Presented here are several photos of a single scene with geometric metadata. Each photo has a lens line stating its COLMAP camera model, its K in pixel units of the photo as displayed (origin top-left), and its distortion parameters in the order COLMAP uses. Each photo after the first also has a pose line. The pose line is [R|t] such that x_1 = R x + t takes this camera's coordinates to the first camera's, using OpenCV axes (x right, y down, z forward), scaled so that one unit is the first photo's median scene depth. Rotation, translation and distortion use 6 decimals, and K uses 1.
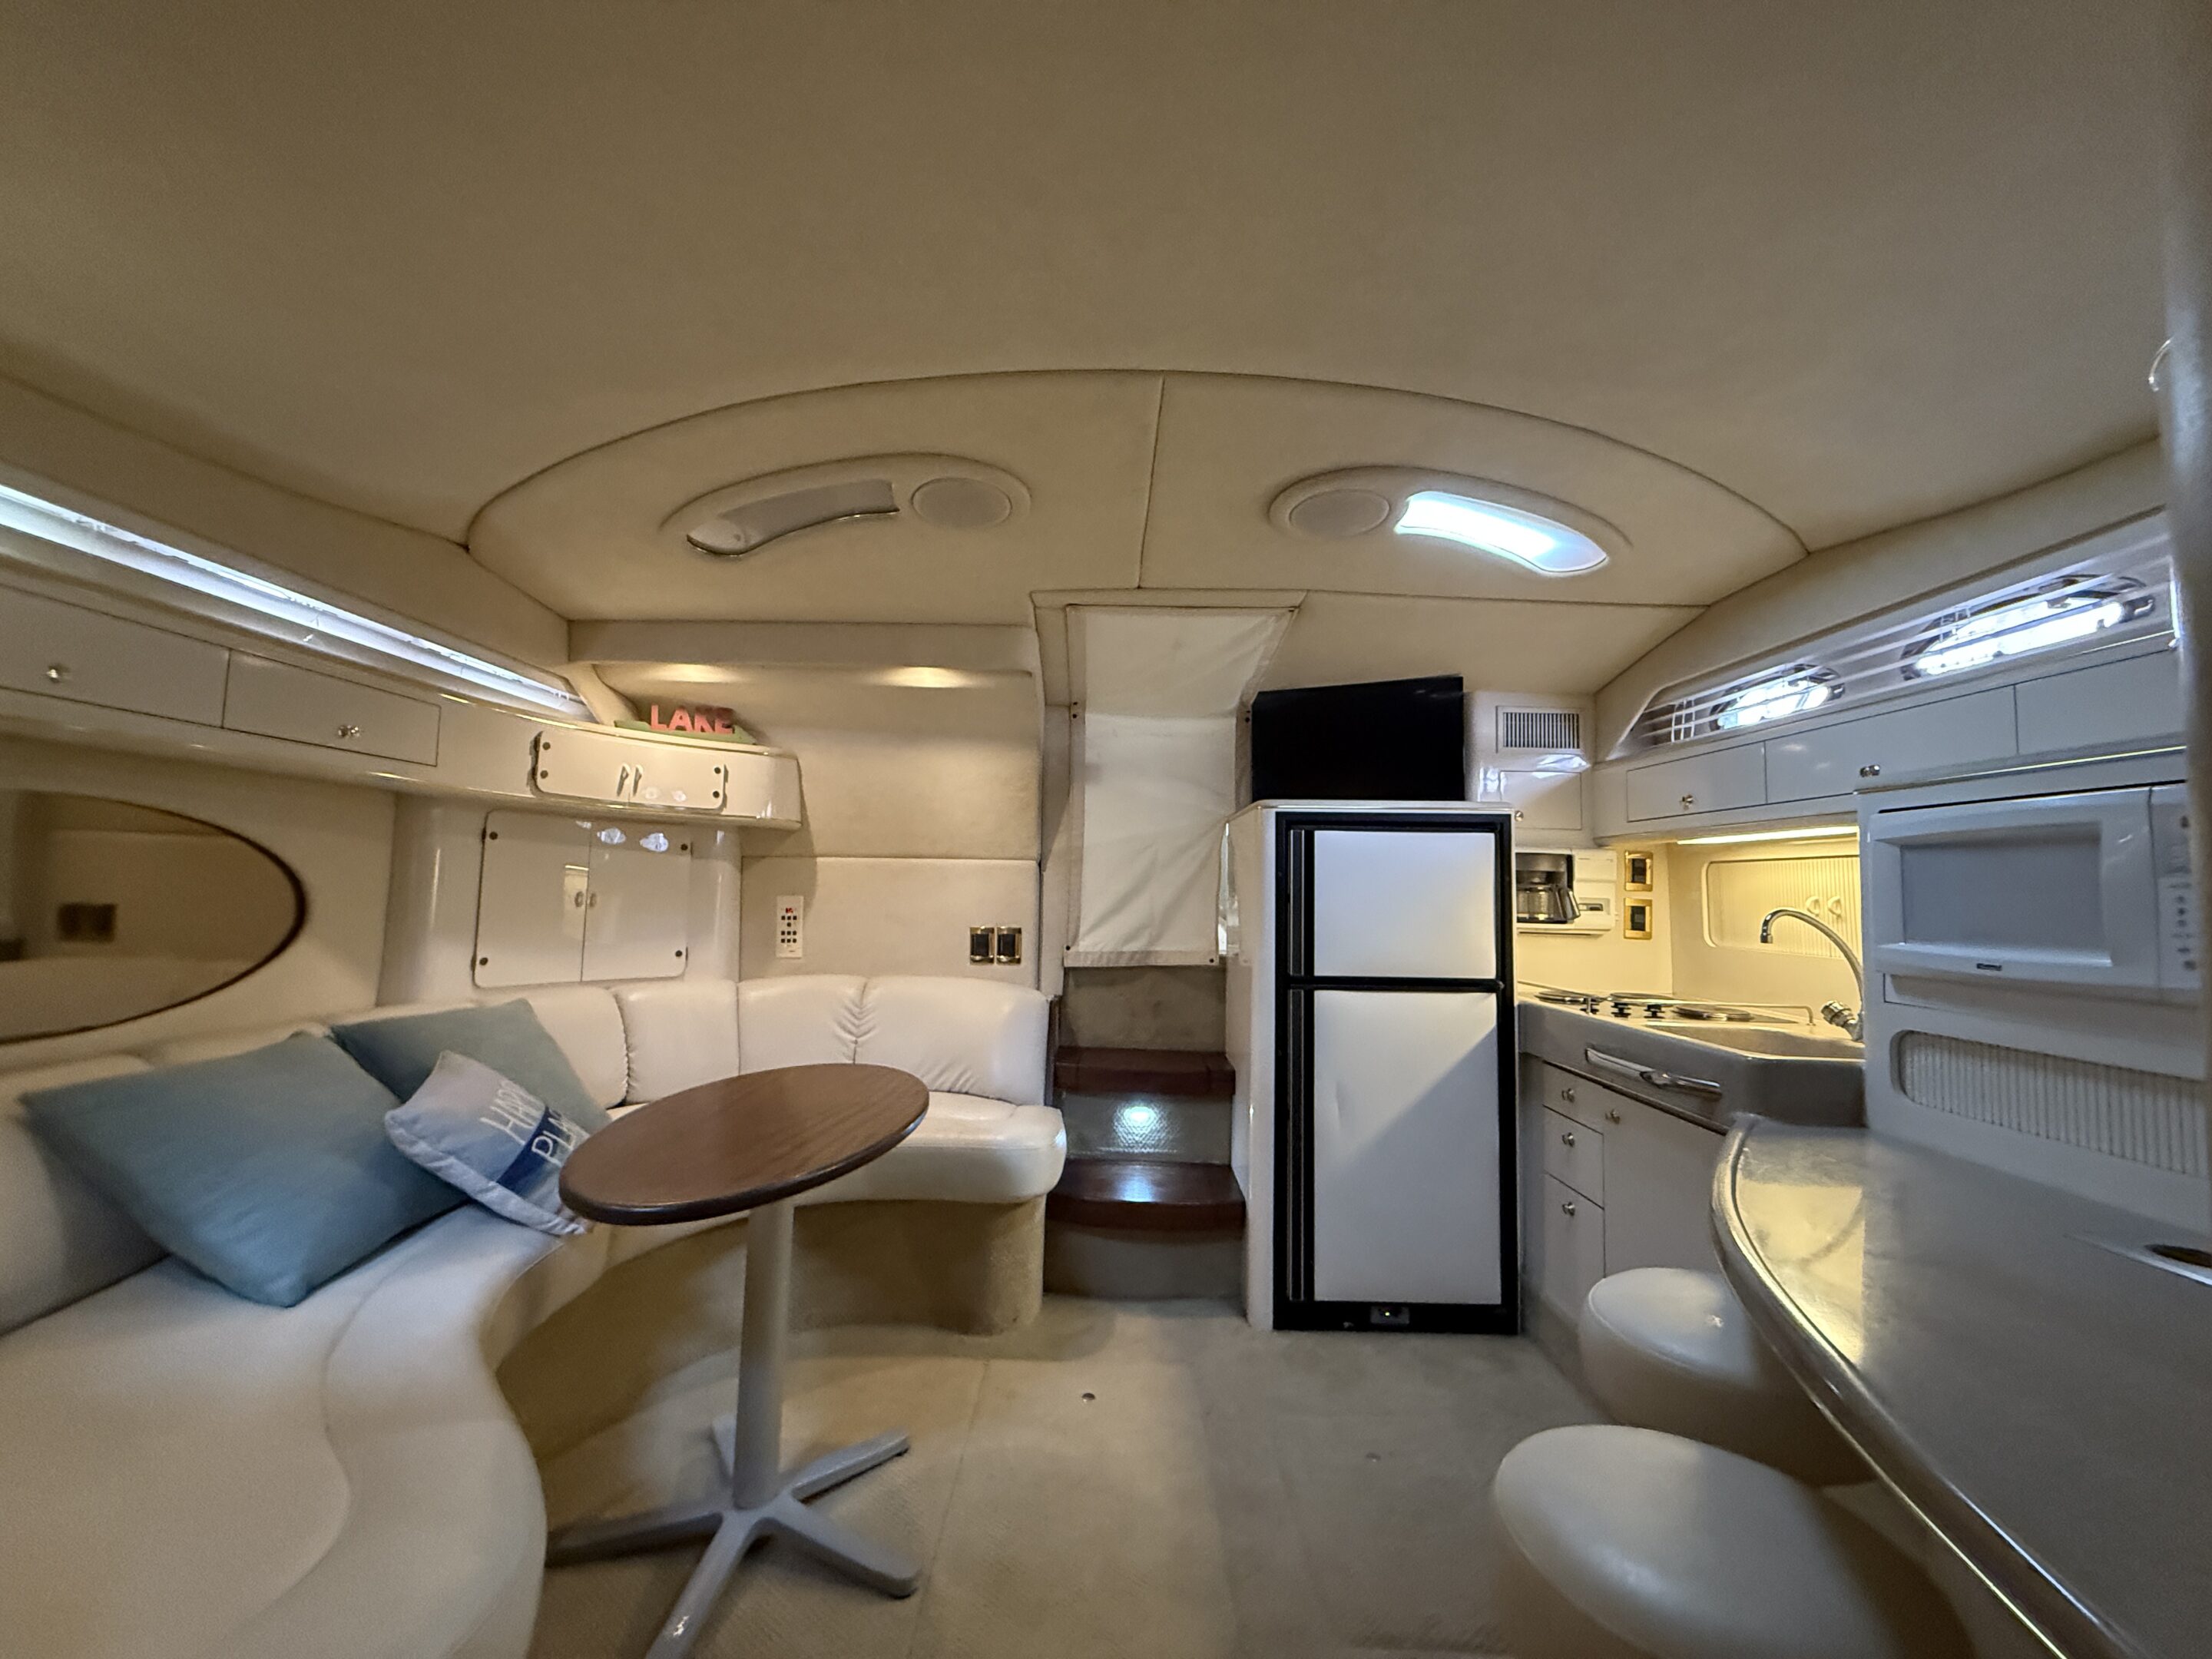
lens RADIAL K [[881.1, 0, 1101.3], [0, 881.1, 827.0], [0, 0, 1]] dist [0.000515, -0.000154]
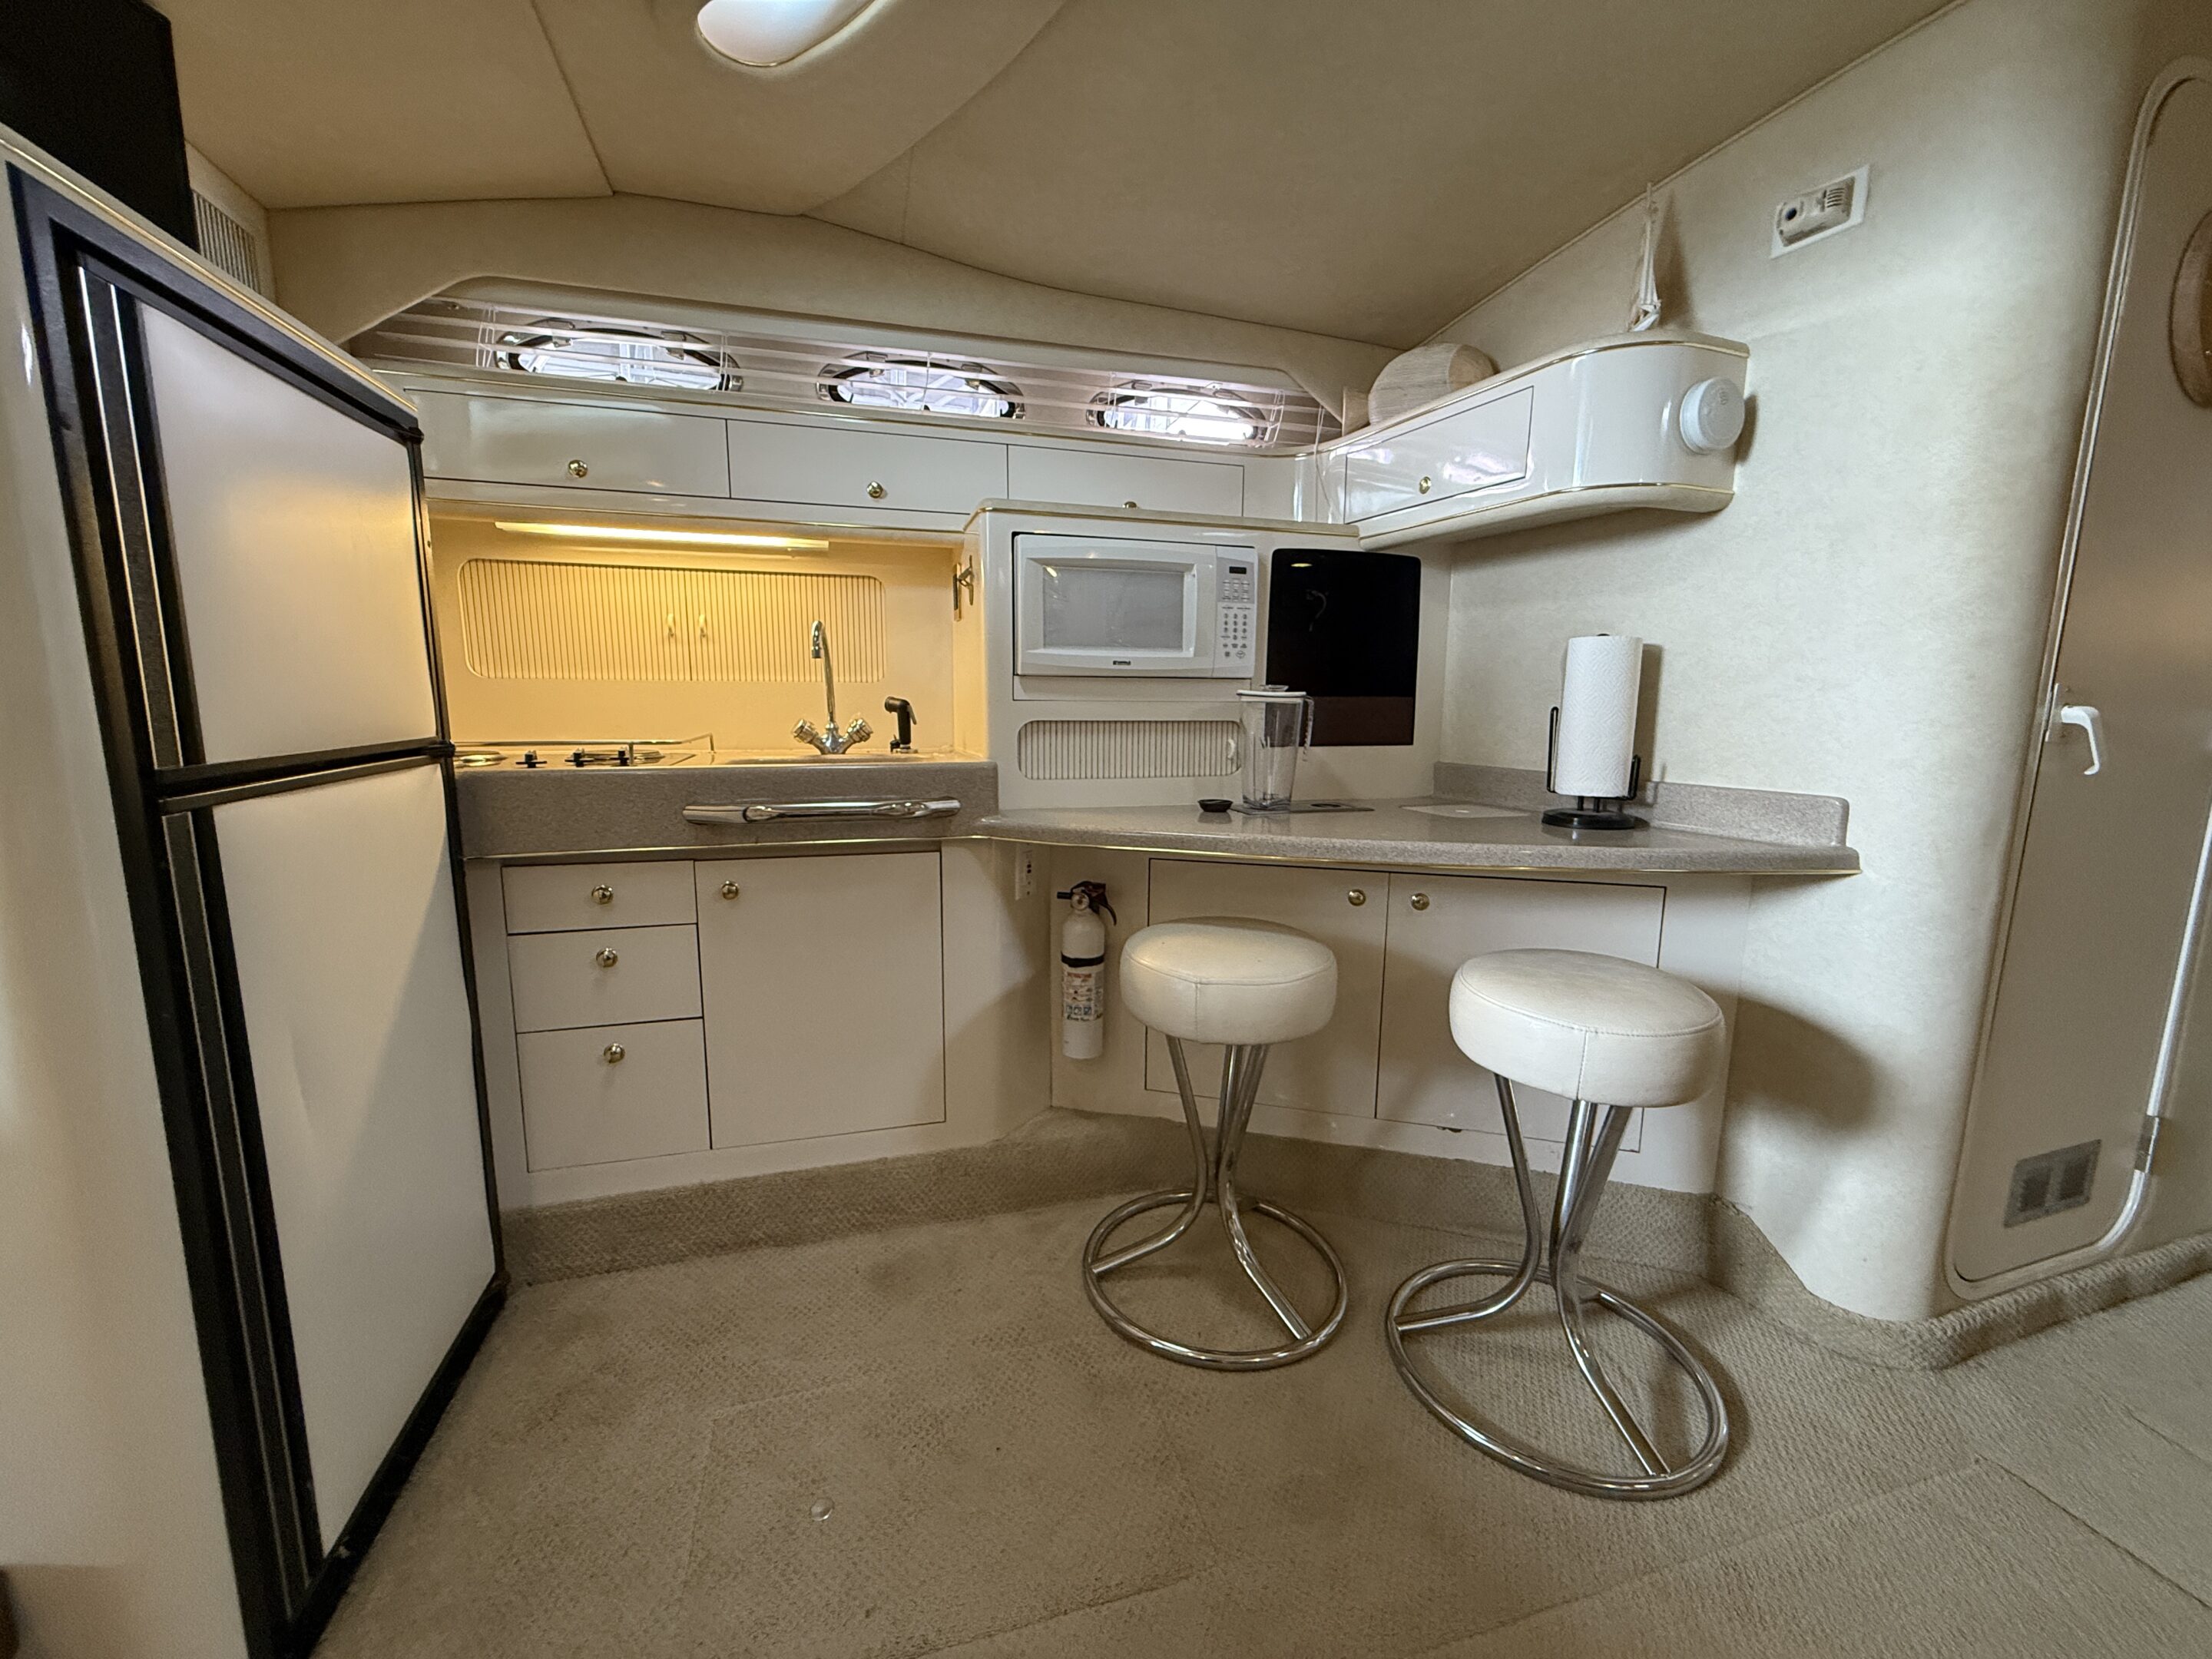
lens RADIAL K [[881.1, 0, 1100.5], [0, 881.1, 832.2], [0, 0, 1]] dist [0.000515, -0.000154]
pose [[-0.285930, -0.170203, 0.943014, -0.169314], [-0.082384, 0.984822, 0.152770, 0.106360], [-0.954703, -0.034008, -0.295612, 0.717019]]
